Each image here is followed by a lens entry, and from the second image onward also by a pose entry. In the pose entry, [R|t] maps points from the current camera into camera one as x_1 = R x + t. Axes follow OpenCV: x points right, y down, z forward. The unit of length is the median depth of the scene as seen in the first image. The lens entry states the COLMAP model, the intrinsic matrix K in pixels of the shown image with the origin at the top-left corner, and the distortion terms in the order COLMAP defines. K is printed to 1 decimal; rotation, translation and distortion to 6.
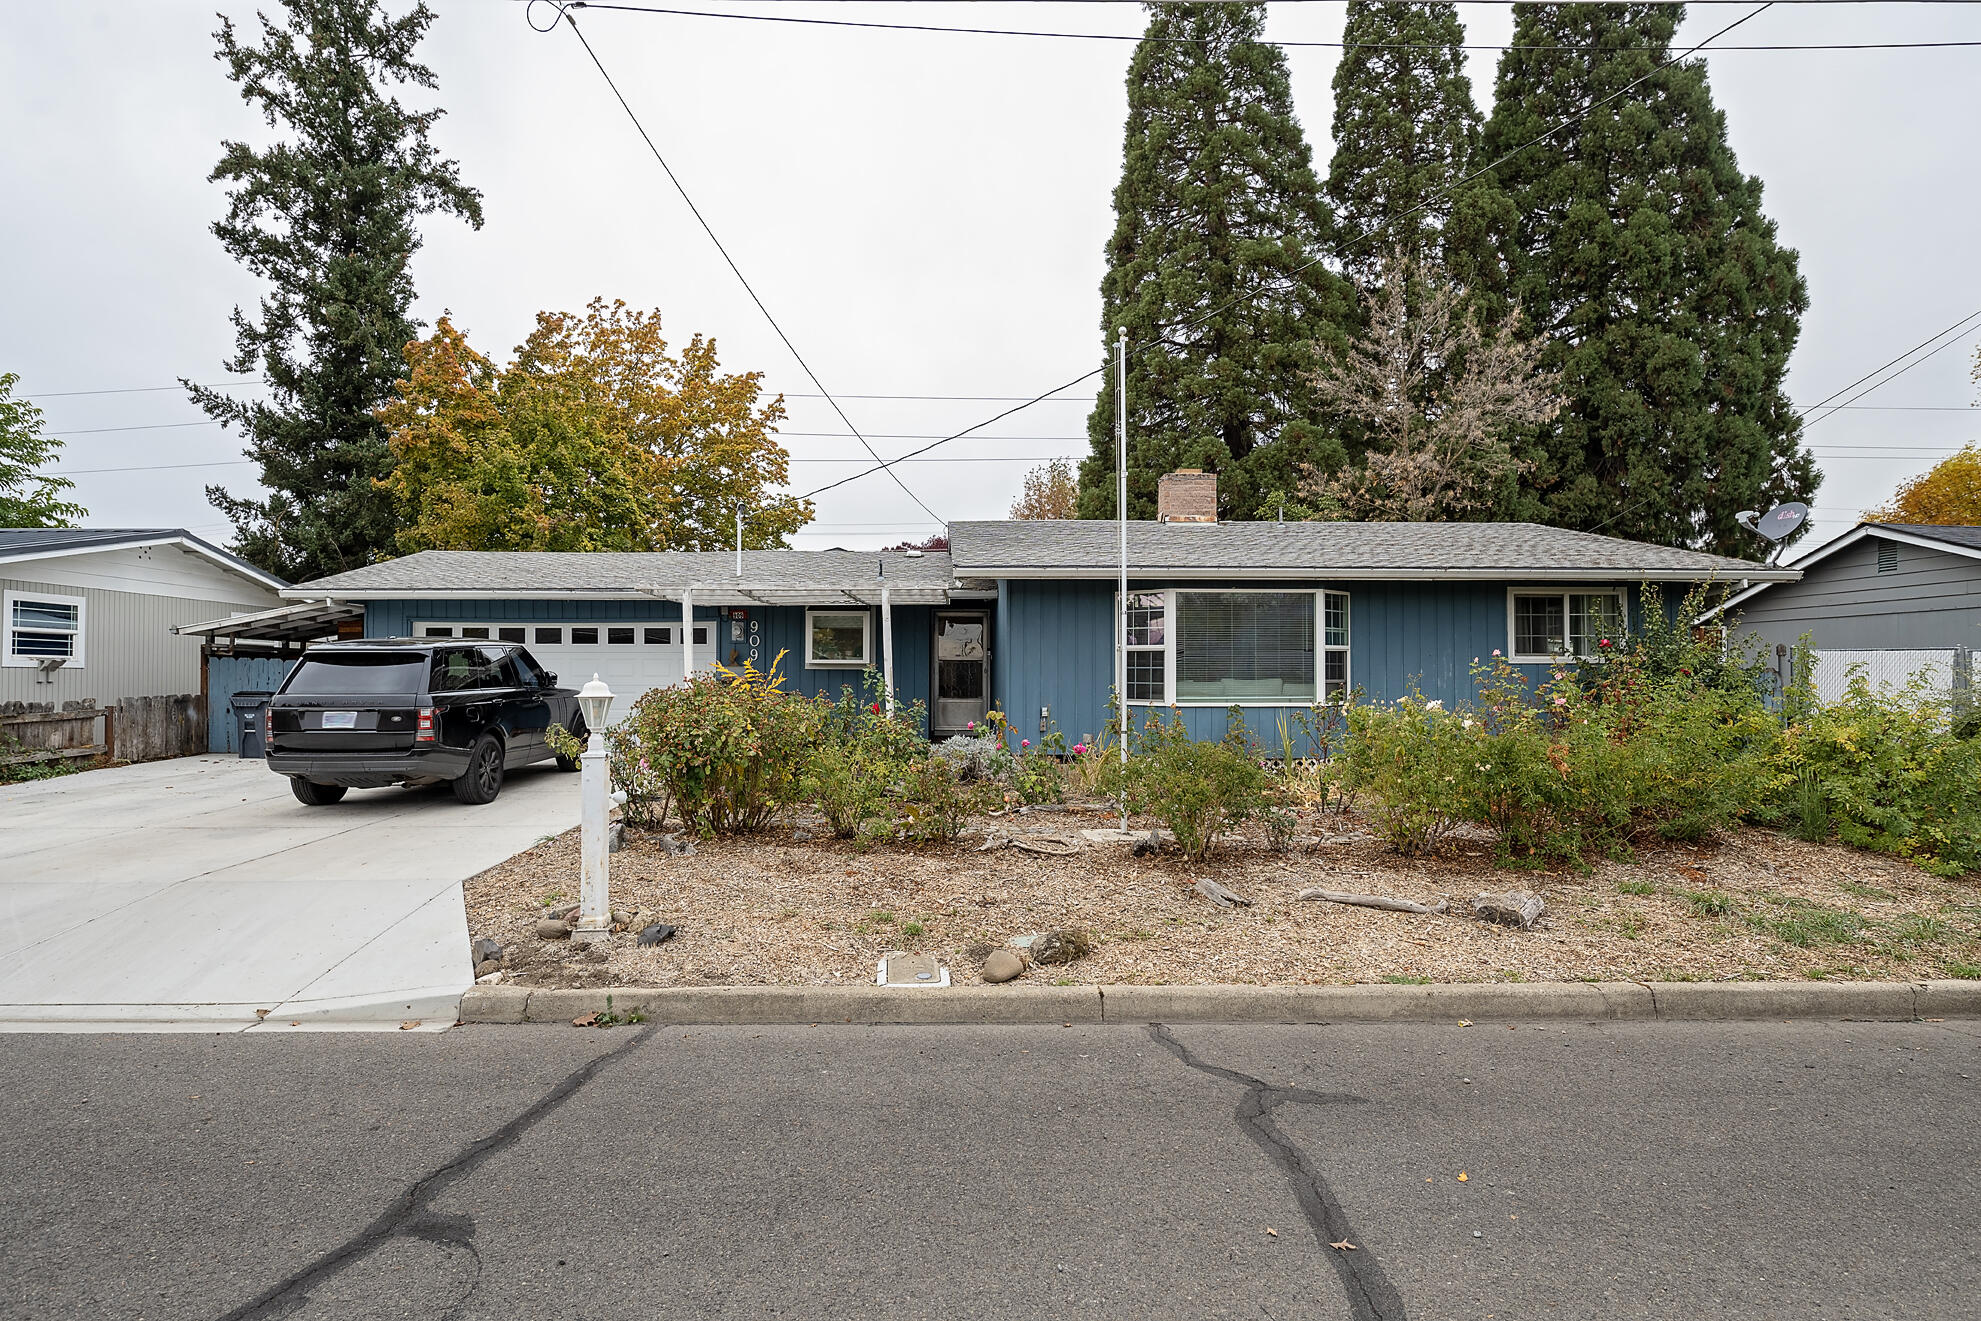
lens RADIAL K [[1034.4, 0, 966.4], [0, 1034.4, 654.4], [0, 0, 1]] dist [-0.004356, 0.001266]
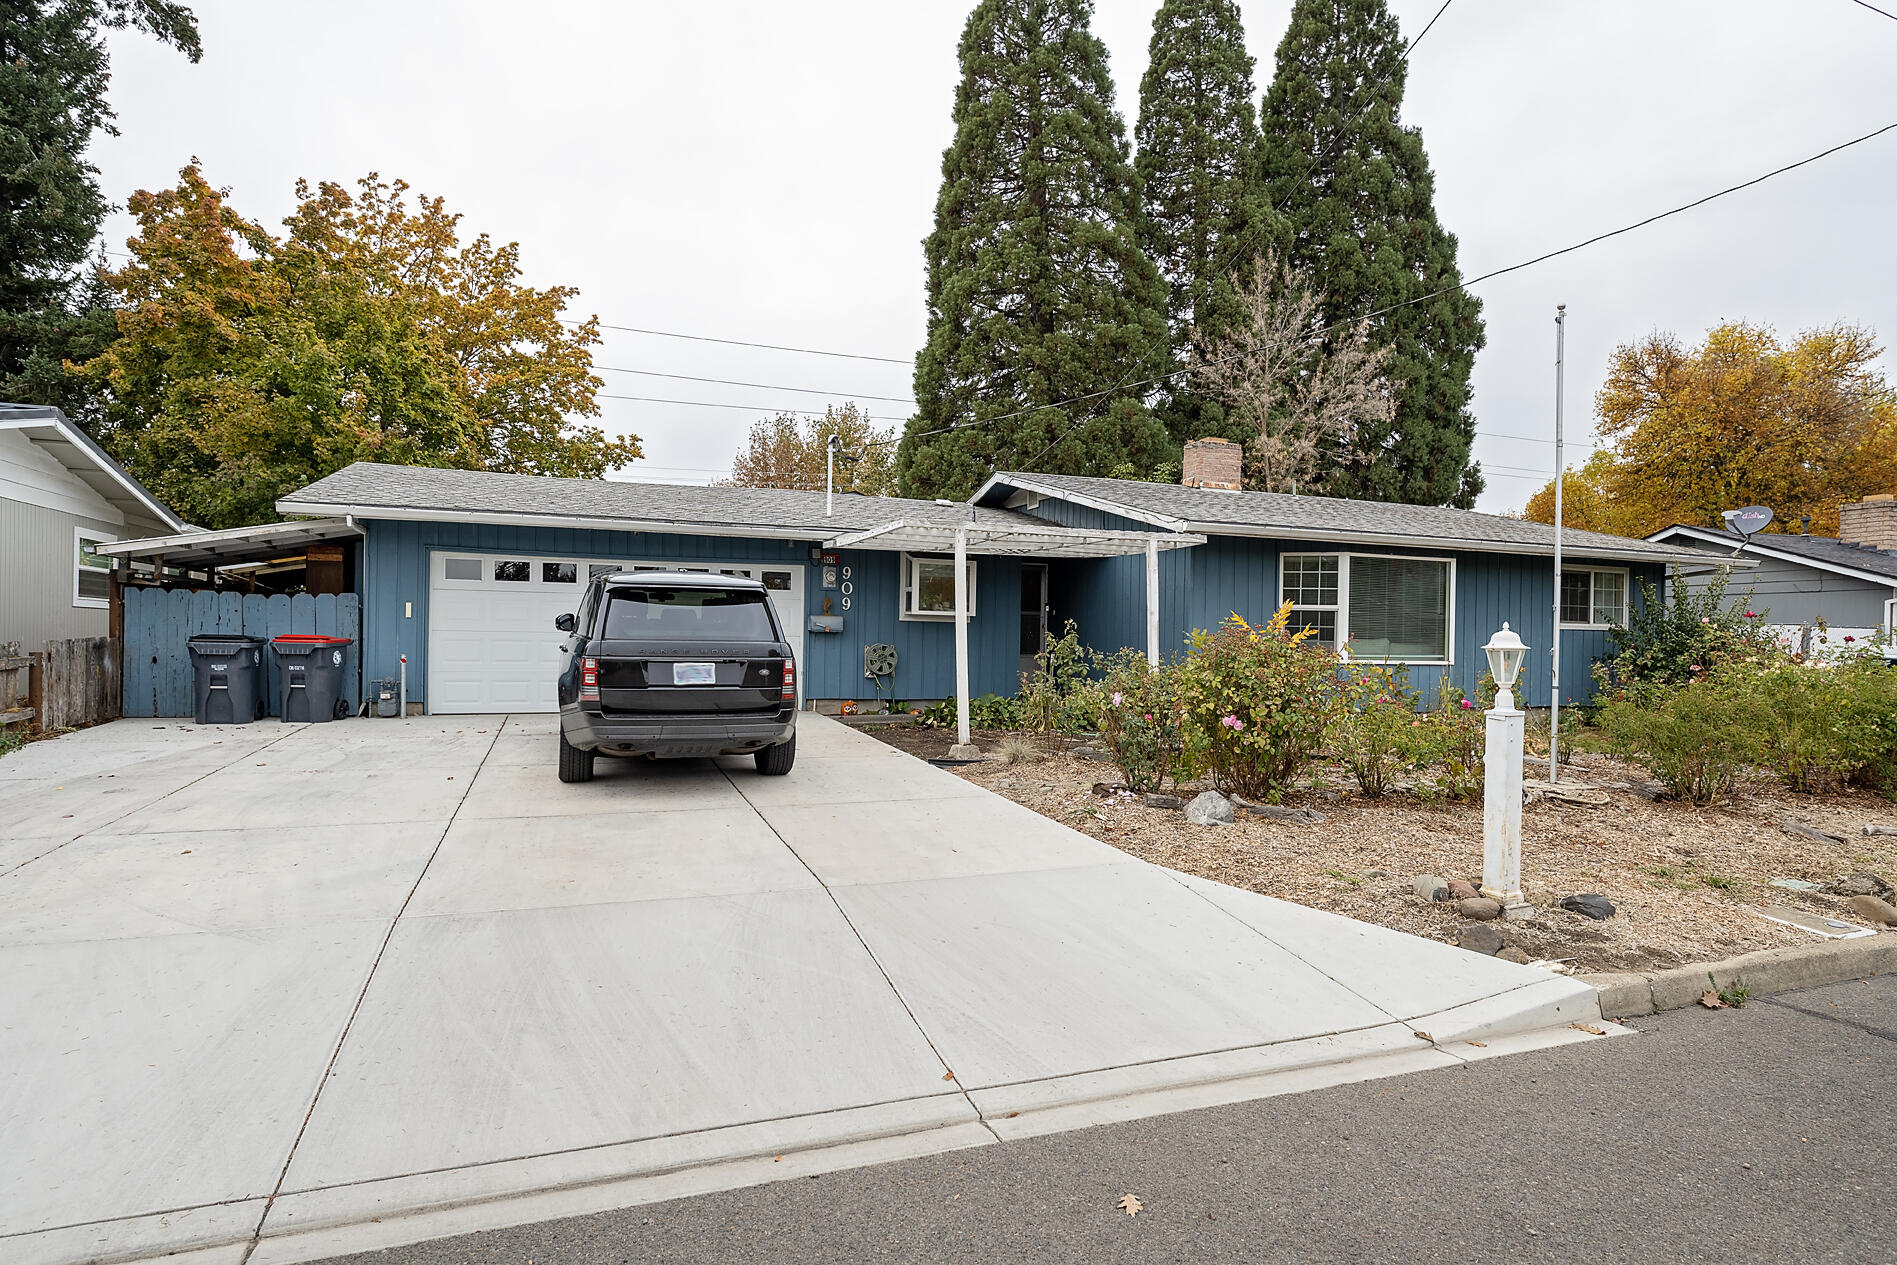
lens RADIAL K [[1015.6, 0, 959.4], [0, 1015.6, 637.2], [0, 0, 1]] dist [-0.006521, 0.002526]
pose [[0.942033, 0.016188, 0.335129, -0.183722], [-0.024381, 0.999498, 0.020254, 0.004166], [-0.334633, -0.027250, 0.941955, 0.054760]]
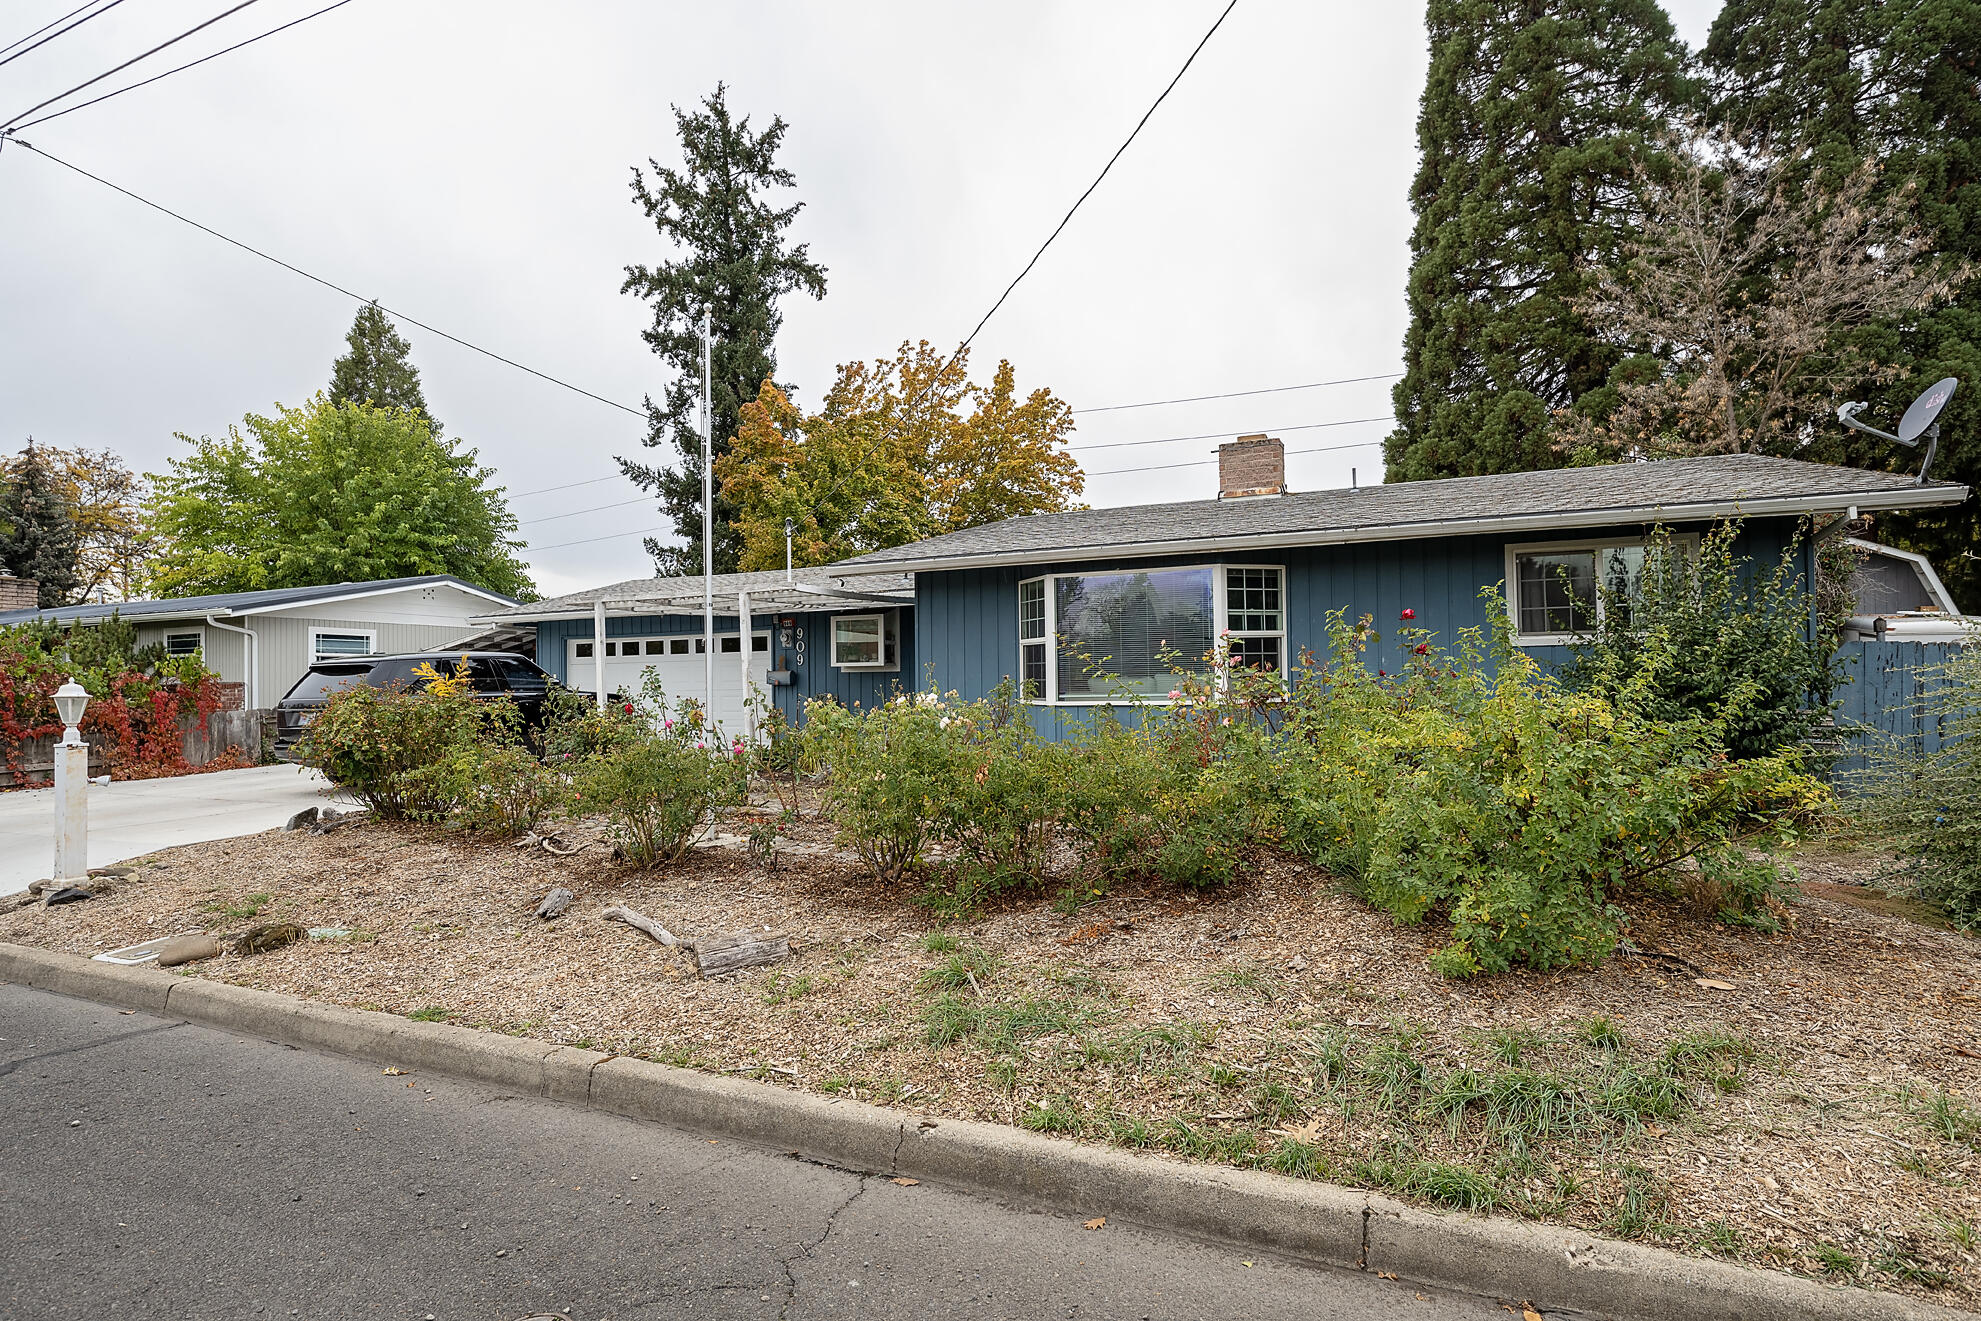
lens RADIAL K [[1003.3, 0, 990.5], [0, 1003.3, 660.5], [0, 0, 1]] dist [-0.005780, 0.001661]
pose [[0.902717, -0.024228, -0.429552, 0.185578], [0.024140, 0.999693, -0.005655, 0.005263], [0.429557, -0.005264, 0.903024, 0.067914]]
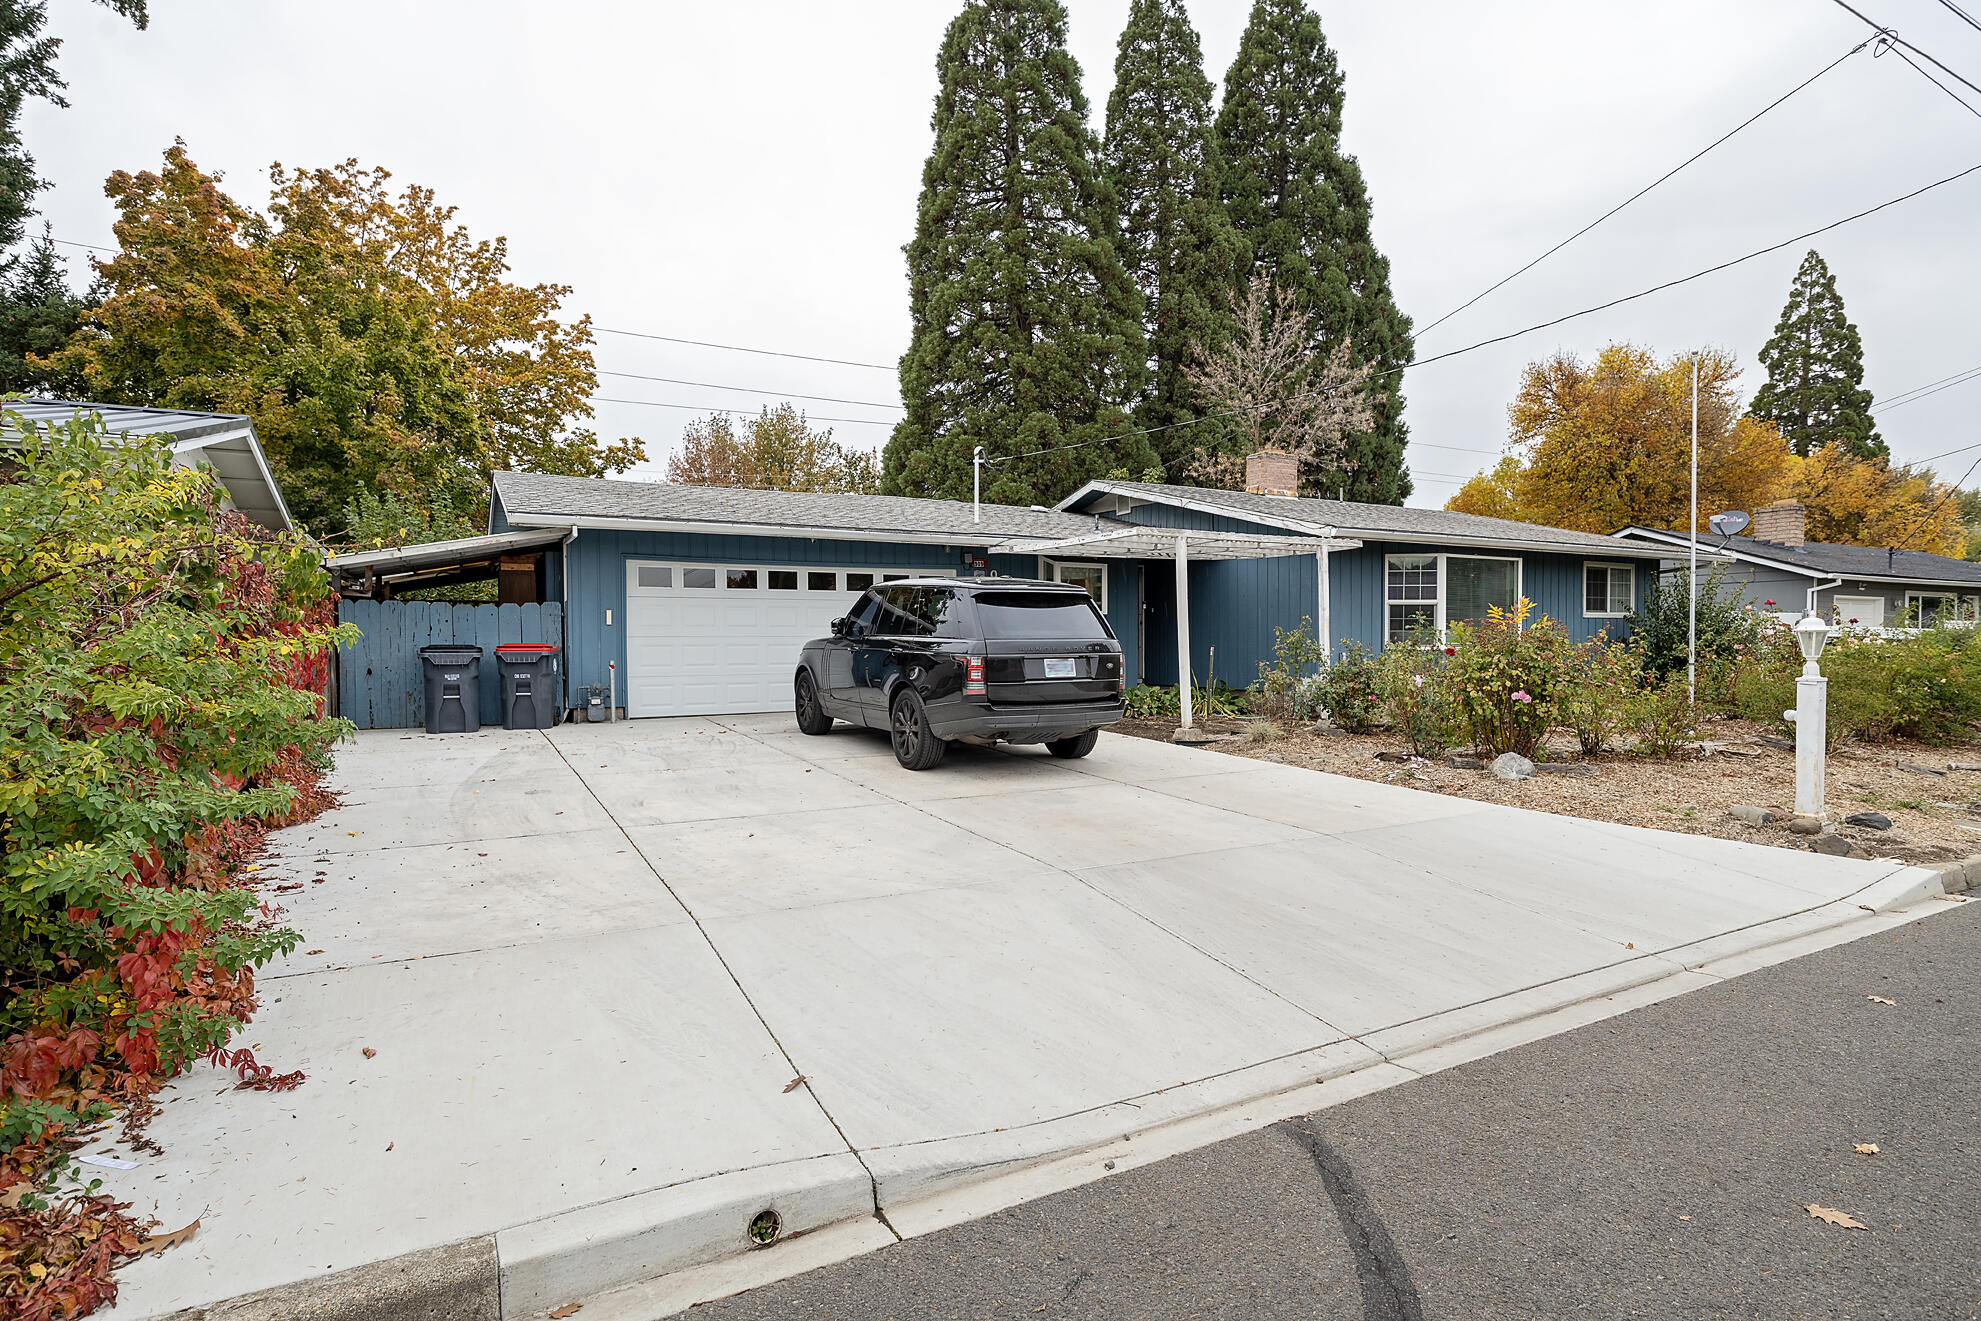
lens RADIAL K [[1006.0, 0, 1000.0], [0, 1006.0, 656.8], [0, 0, 1]] dist [-0.005077, 0.001545]
pose [[0.885983, -0.011551, 0.463573, -0.286990], [-0.007315, 0.999217, 0.038878, 0.005531], [-0.463660, -0.037836, 0.885205, 0.068487]]
